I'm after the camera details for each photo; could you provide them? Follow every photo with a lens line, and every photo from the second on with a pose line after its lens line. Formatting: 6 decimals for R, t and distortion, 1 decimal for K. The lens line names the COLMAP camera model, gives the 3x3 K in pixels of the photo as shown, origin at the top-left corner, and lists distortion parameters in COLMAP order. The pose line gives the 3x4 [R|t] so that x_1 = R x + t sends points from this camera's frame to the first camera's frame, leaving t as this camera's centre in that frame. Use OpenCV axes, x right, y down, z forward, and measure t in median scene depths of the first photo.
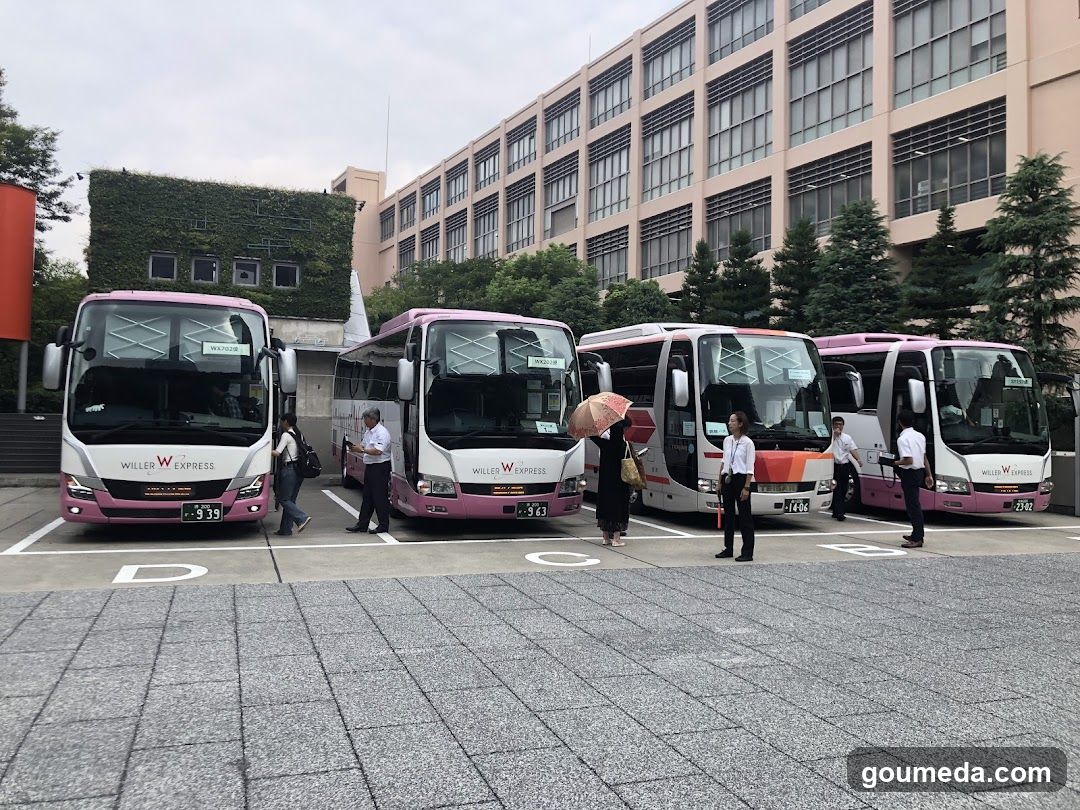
lens RADIAL K [[898.0, 0, 540.0], [0, 898.0, 405.0], [0, 0, 1]] dist [0.054664, -0.005882]
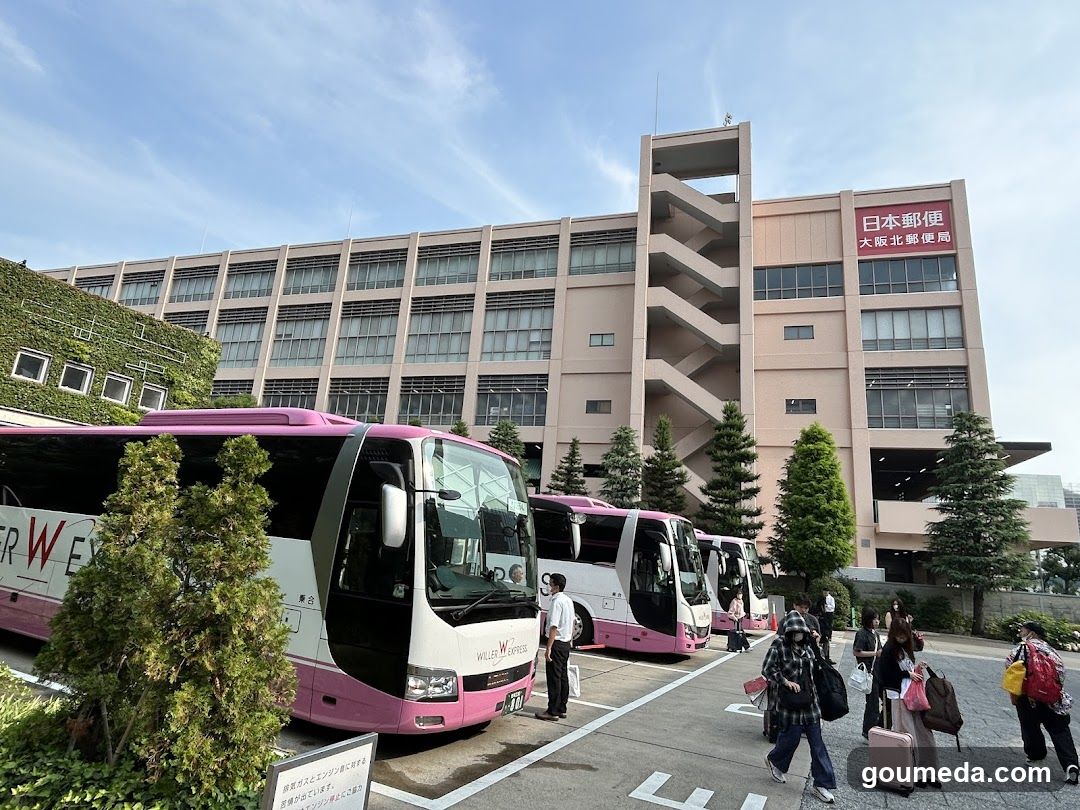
lens RADIAL K [[526.0, 0, 540.0], [0, 526.0, 405.0], [0, 0, 1]] dist [0.022756, 0.000001]
pose [[0.677555, 0.256030, 0.689469, -0.162824], [-0.078774, 0.957322, -0.278082, 0.001488], [-0.731241, 0.134103, 0.668807, 0.310861]]
